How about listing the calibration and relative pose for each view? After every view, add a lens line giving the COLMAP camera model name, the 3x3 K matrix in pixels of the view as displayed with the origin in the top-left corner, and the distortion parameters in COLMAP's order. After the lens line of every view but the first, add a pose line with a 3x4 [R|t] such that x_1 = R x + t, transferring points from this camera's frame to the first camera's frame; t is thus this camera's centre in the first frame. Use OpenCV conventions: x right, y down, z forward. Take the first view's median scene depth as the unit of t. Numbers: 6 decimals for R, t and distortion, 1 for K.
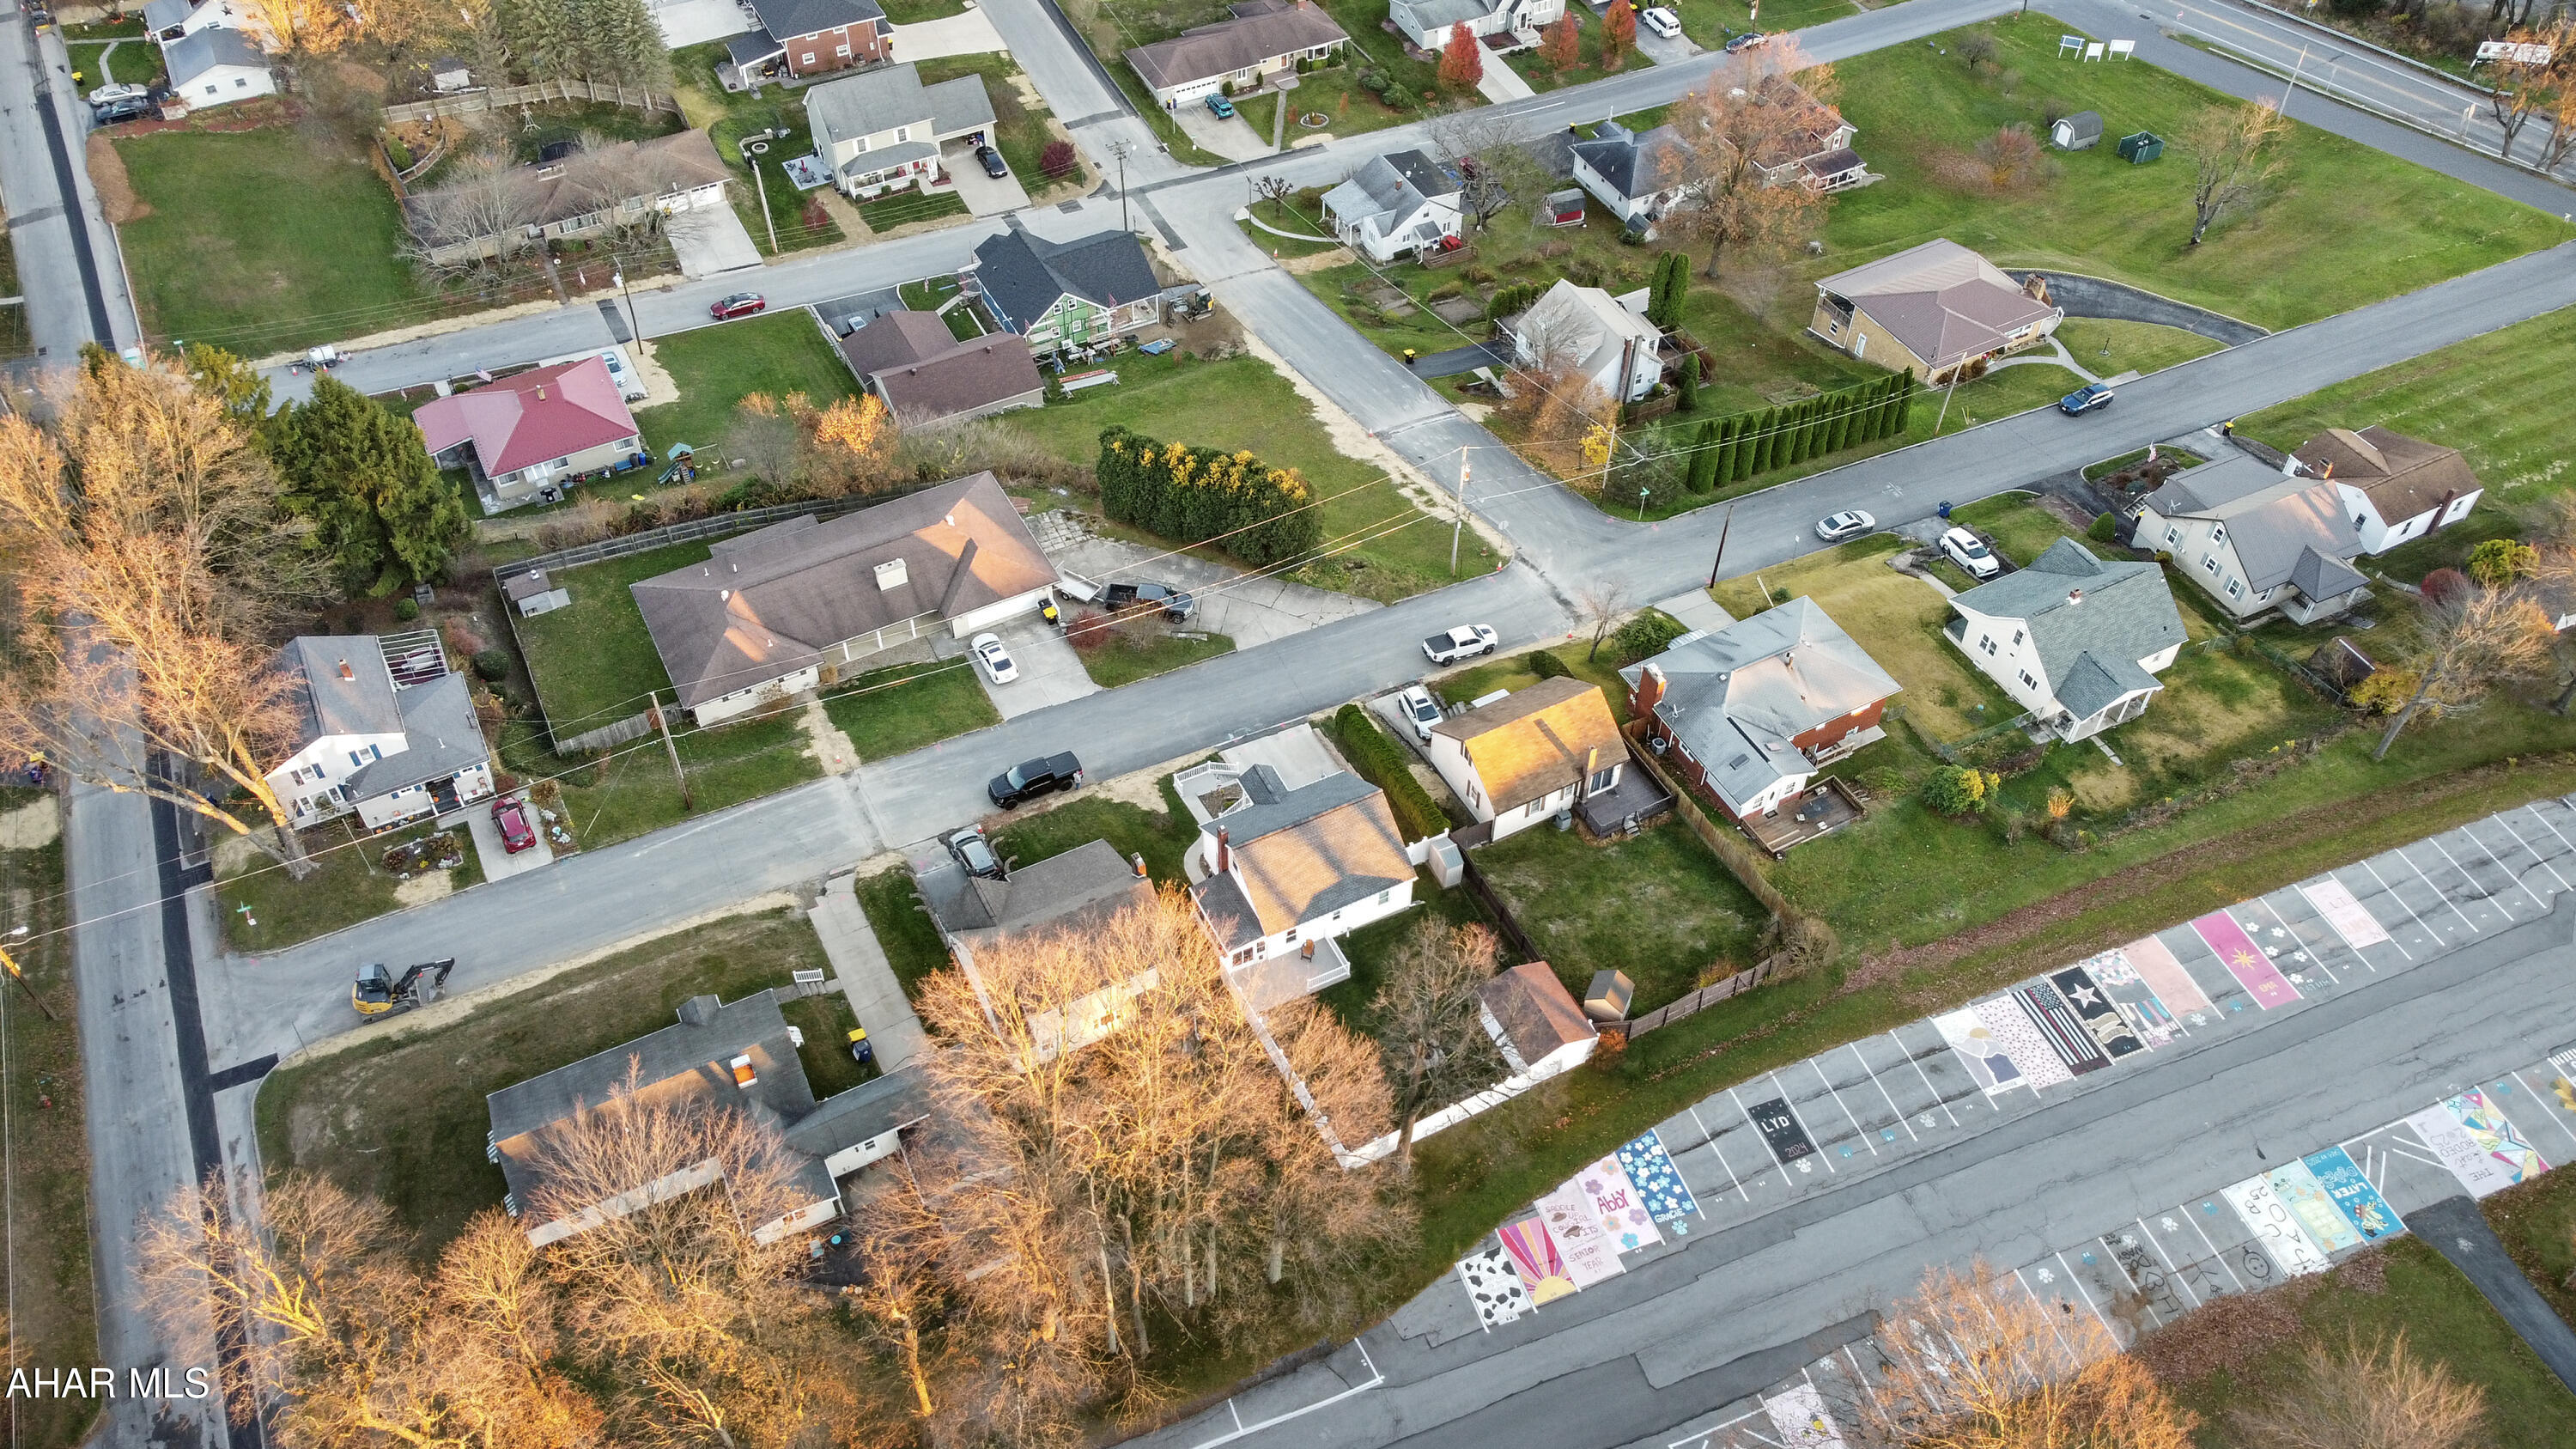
lens RADIAL K [[1951.9, 0, 1288.0], [0, 1951.9, 724.5], [0, 0, 1]] dist [0.001793, -0.005908]
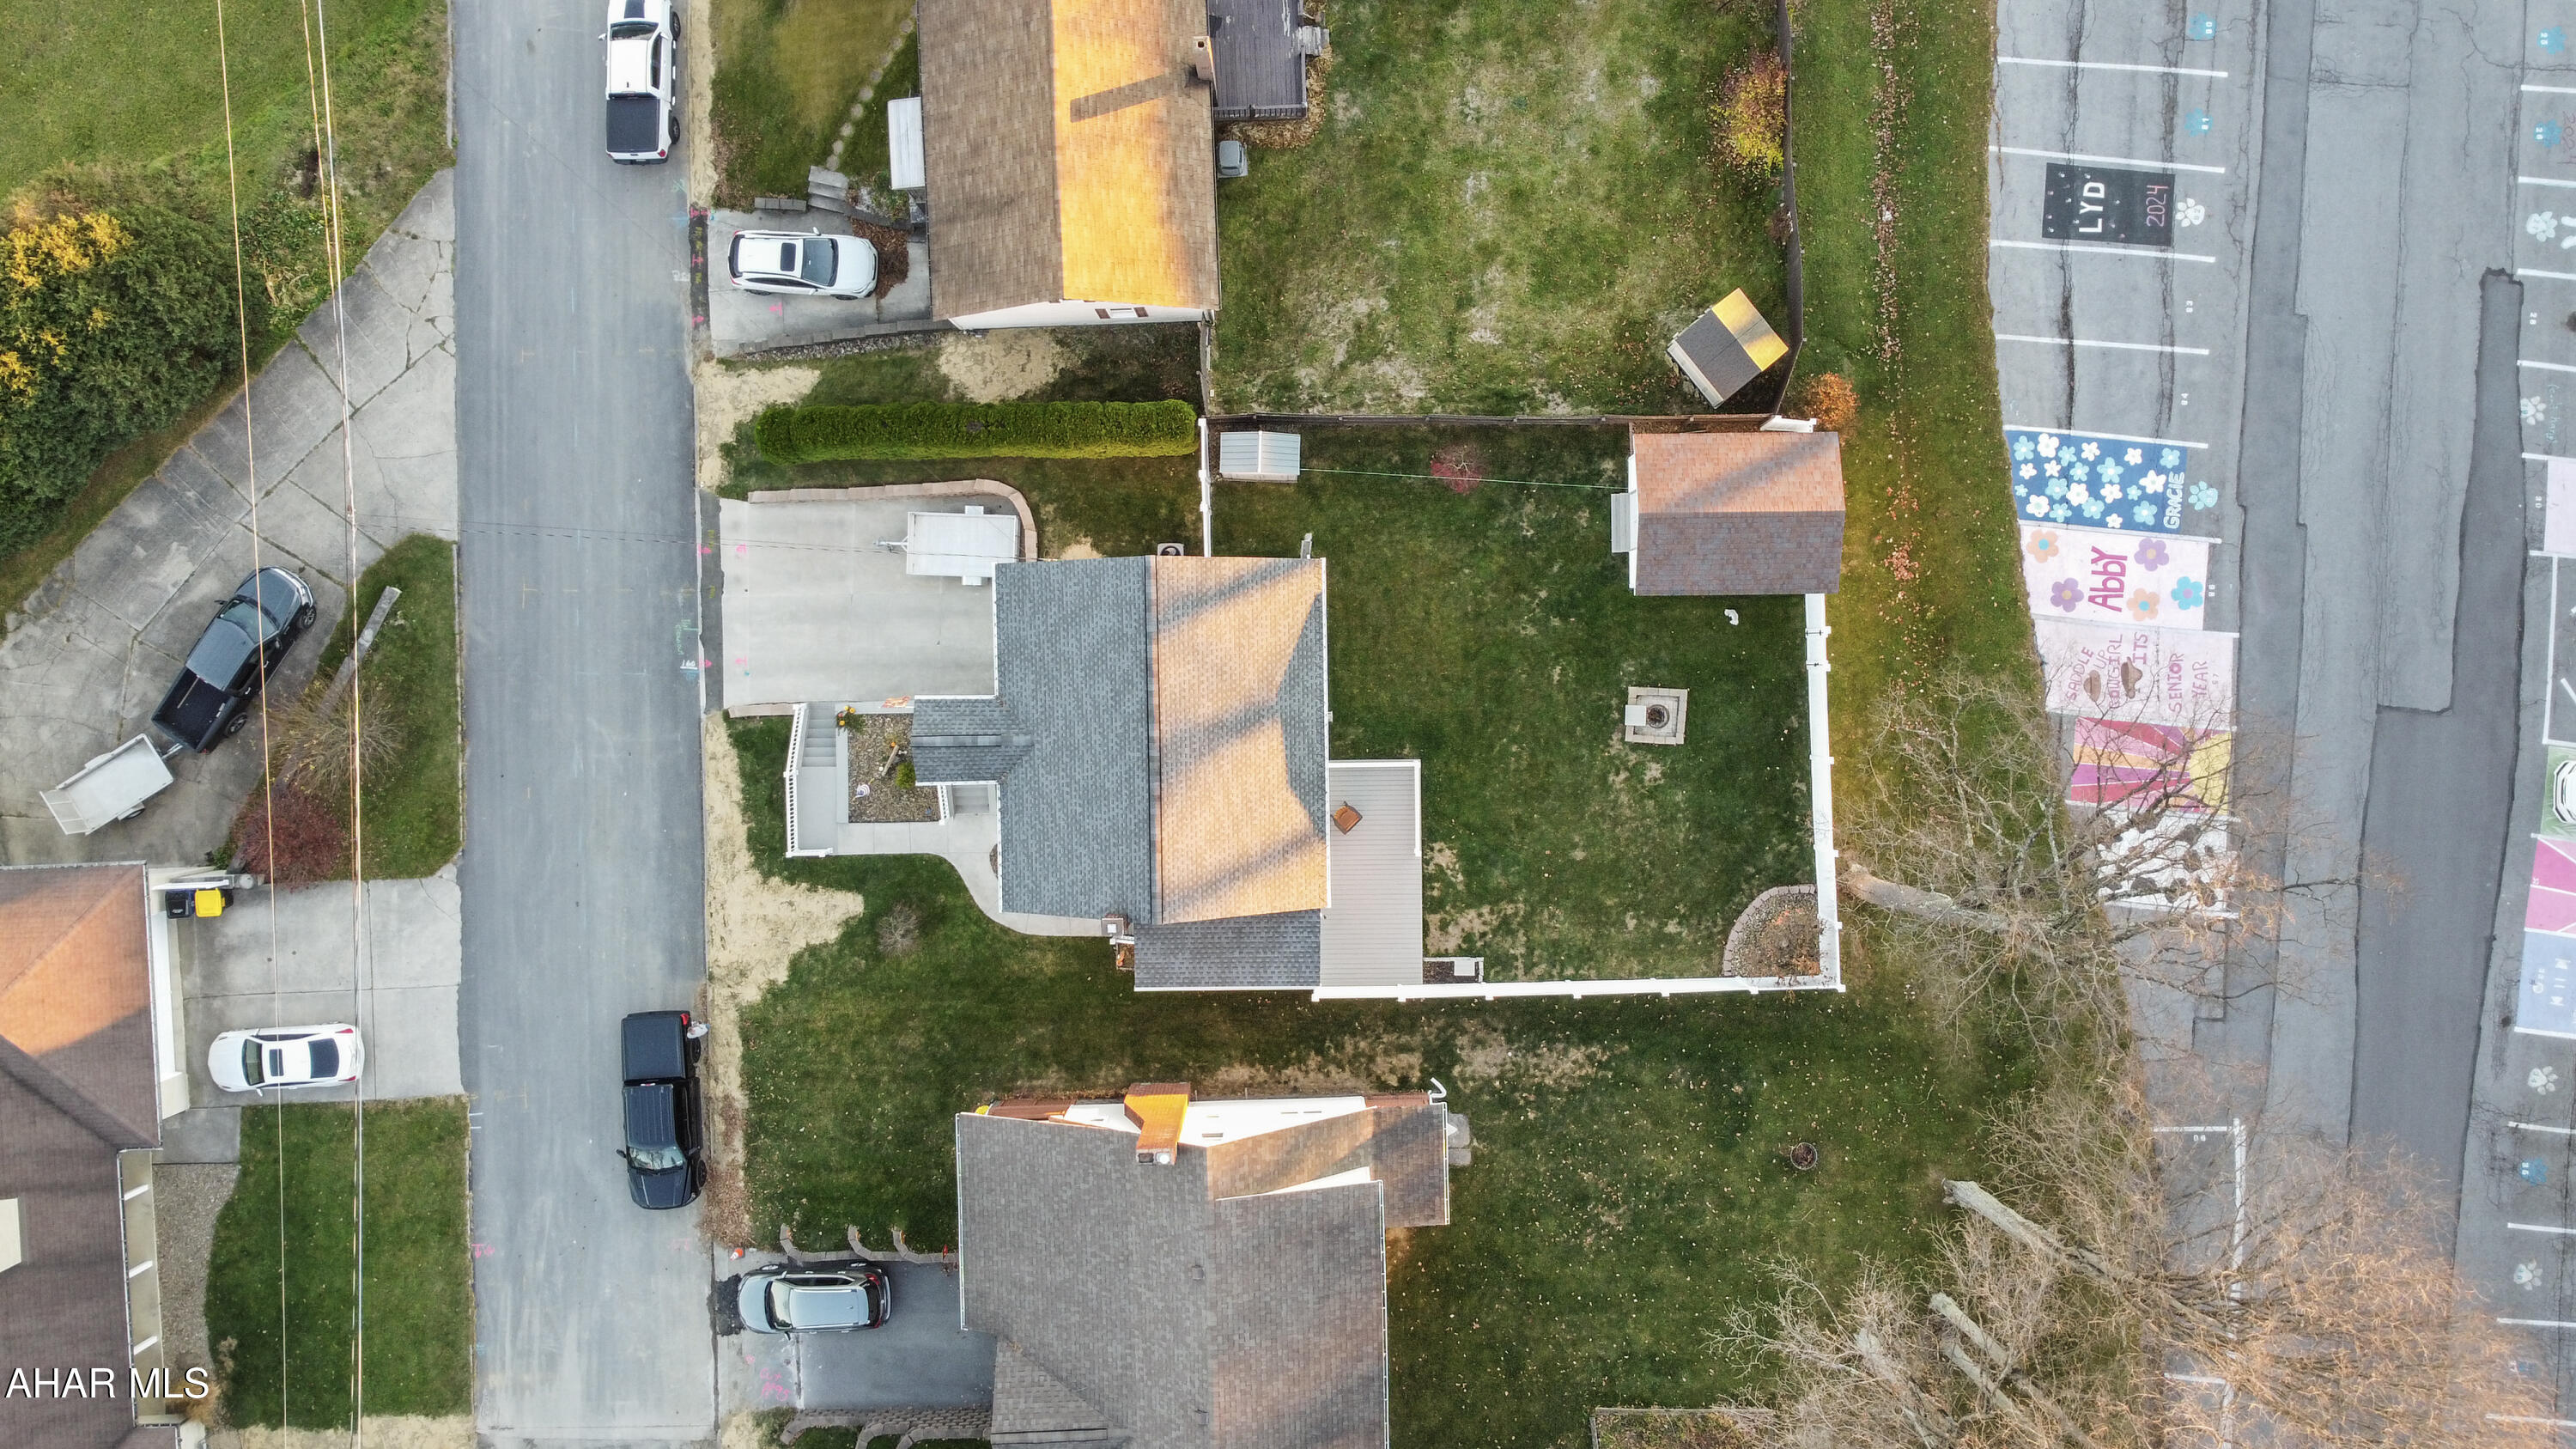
lens RADIAL K [[1991.4, 0, 1279.5], [0, 1991.4, 734.9], [0, 0, 1]] dist [0.002929, -0.002226]
pose [[0.436014, -0.898869, -0.043894, 0.048050], [0.671173, 0.292298, 0.681240, -0.272090], [-0.599515, -0.326491, 0.730743, 0.689333]]
